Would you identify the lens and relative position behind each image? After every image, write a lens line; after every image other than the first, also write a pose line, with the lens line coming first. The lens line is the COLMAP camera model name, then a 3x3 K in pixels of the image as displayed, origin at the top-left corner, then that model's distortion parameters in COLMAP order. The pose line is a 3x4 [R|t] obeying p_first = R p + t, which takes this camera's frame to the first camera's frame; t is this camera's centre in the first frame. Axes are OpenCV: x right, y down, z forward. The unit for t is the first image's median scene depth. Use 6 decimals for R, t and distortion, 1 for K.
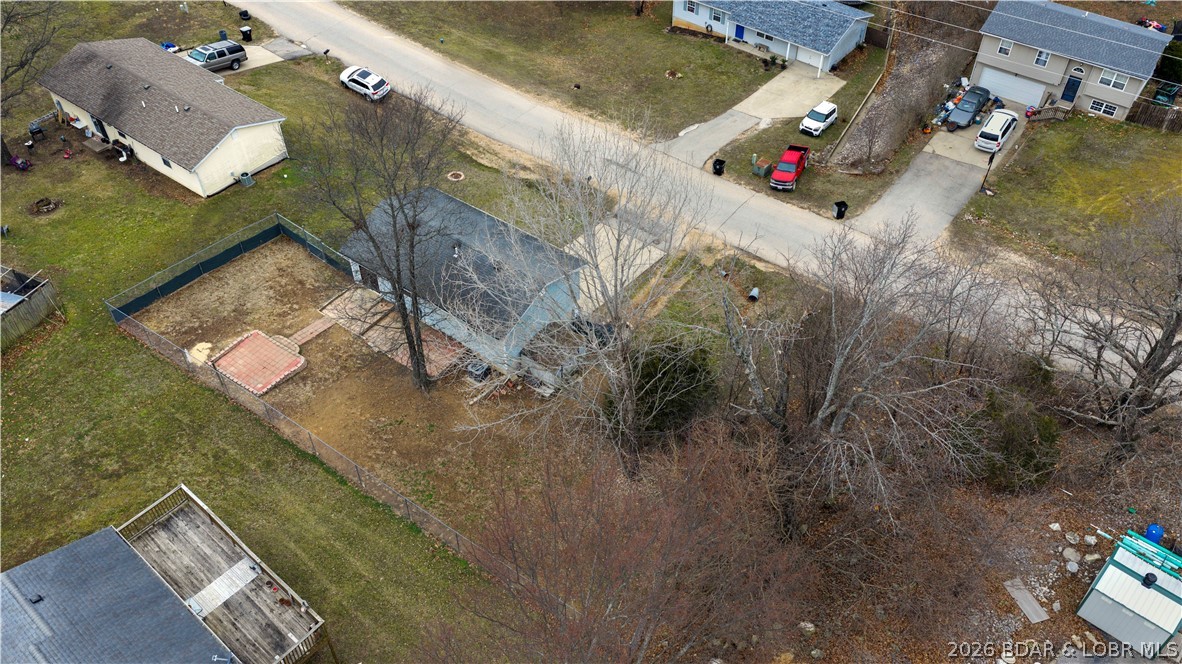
lens RADIAL K [[974.1, 0, 592.8], [0, 974.1, 341.4], [0, 0, 1]] dist [0.029775, -0.005557]
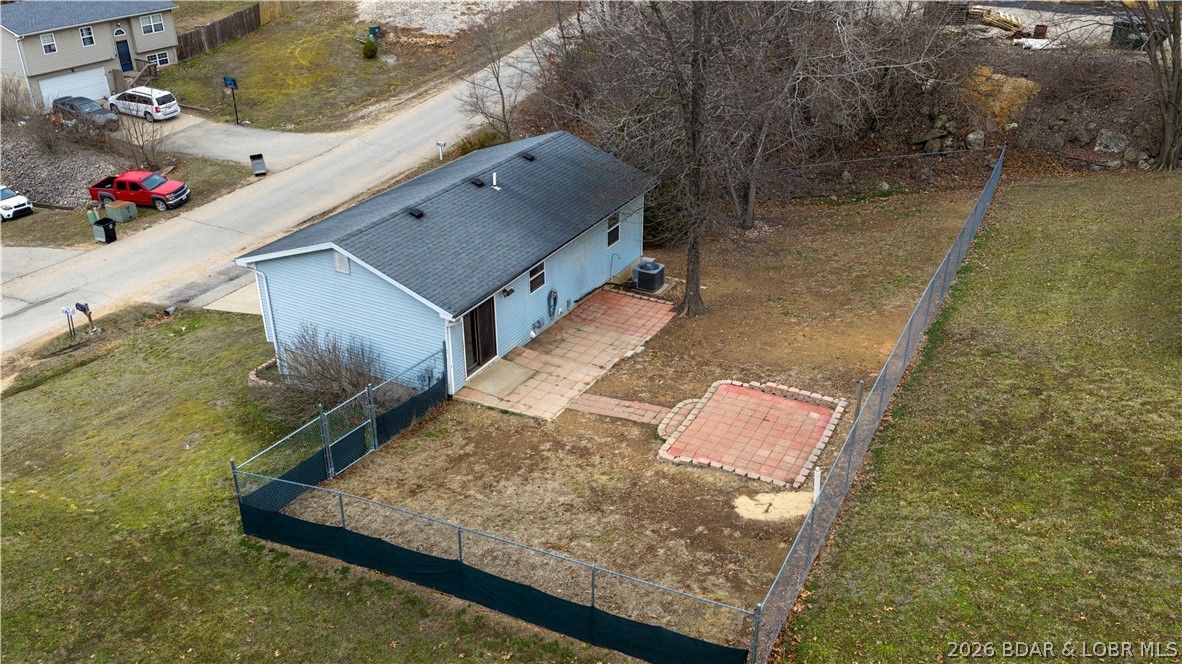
lens RADIAL K [[974.1, 0, 592.8], [0, 974.1, 341.4], [0, 0, 1]] dist [0.029775, -0.005557]
pose [[-0.131323, -0.461974, 0.877117, -0.505945], [0.713206, 0.570503, 0.407264, -0.168996], [-0.688543, 0.679048, 0.254563, 0.654719]]
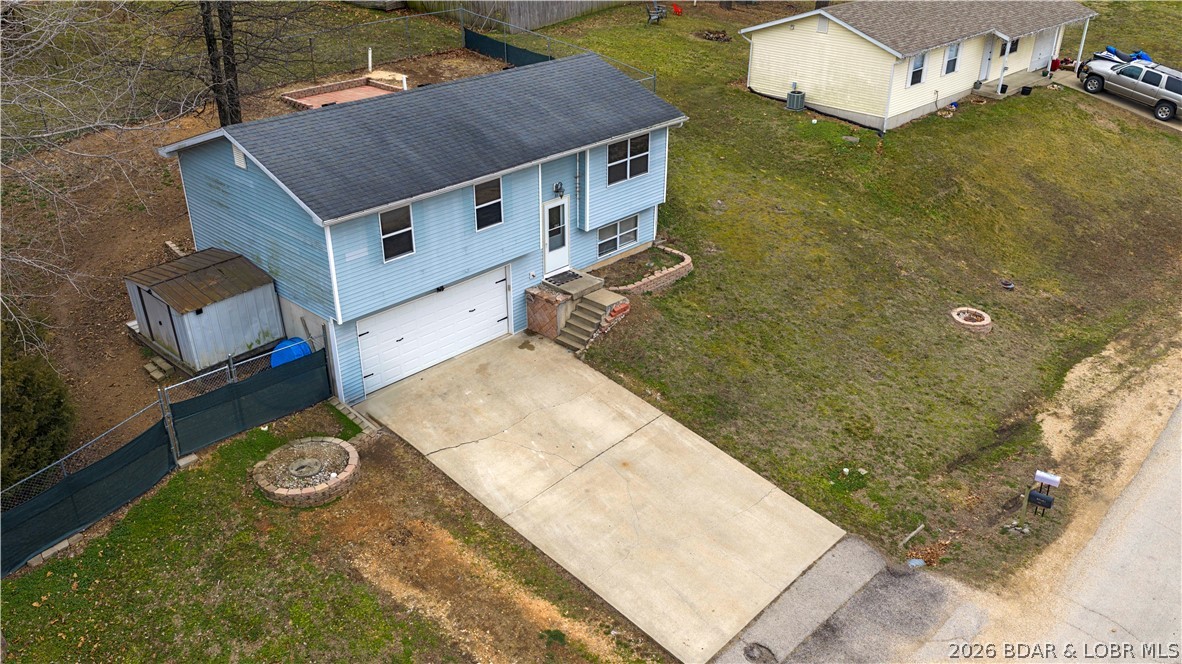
lens RADIAL K [[974.1, 0, 592.8], [0, 974.1, 341.4], [0, 0, 1]] dist [0.029775, -0.005557]
pose [[-0.128748, 0.452160, -0.882596, 0.250936], [-0.715041, 0.574348, 0.398549, -0.208422], [0.687125, 0.682405, 0.249366, 0.765373]]
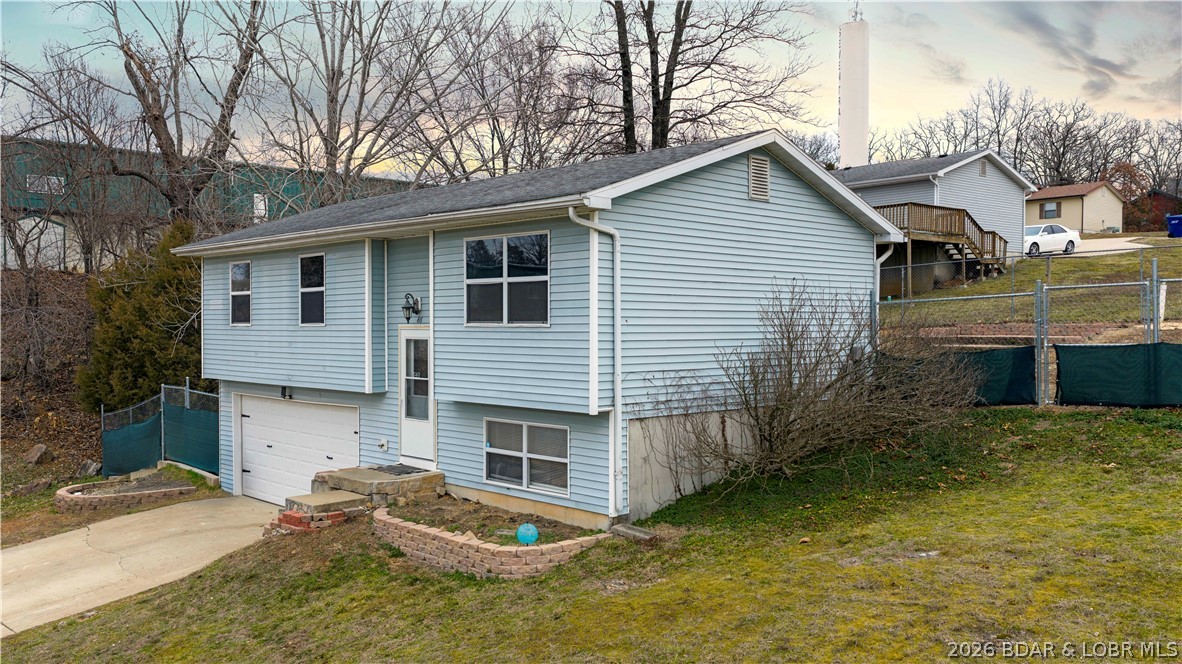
lens RADIAL K [[974.1, 0, 592.8], [0, 974.1, 341.4], [0, 0, 1]] dist [0.029775, -0.005557]
pose [[-0.986574, -0.006041, 0.163202, -0.164850], [0.115507, 0.680645, 0.723451, -0.229184], [-0.115453, 0.732589, -0.670809, 0.949492]]
